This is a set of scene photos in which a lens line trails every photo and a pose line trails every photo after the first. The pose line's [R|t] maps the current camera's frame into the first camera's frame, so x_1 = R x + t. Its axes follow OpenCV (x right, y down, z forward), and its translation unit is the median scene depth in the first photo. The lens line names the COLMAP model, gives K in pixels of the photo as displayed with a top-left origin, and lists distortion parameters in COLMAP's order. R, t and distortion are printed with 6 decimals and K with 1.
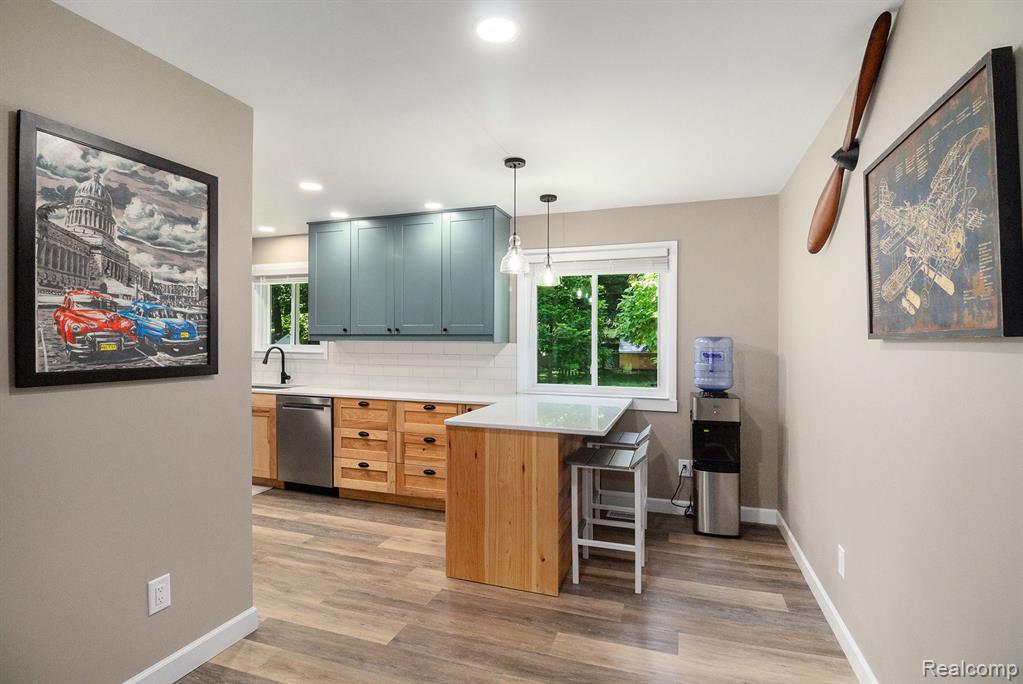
lens RADIAL K [[494.8, 0, 511.5], [0, 494.8, 342.0], [0, 0, 1]] dist [0.000085, -0.014408]
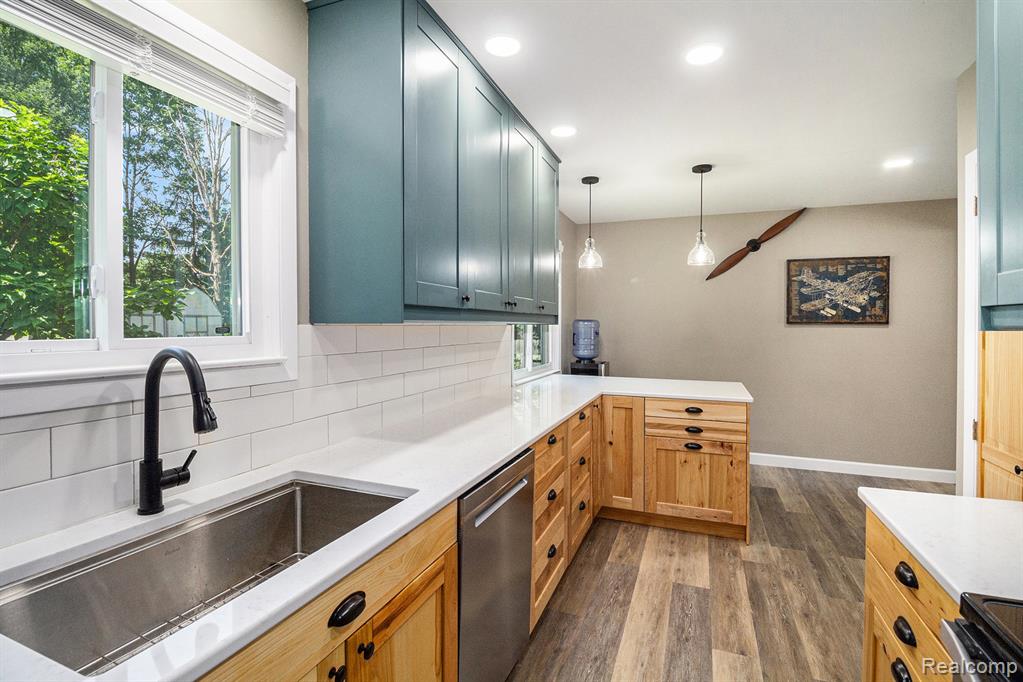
lens RADIAL K [[481.7, 0, 515.3], [0, 481.7, 322.2], [0, 0, 1]] dist [-0.001465, -0.012558]
pose [[0.046995, -0.004518, 0.998885, -1.094687], [-0.007616, 0.999959, 0.004881, -0.008903], [-0.998866, -0.007837, 0.046959, 1.340721]]
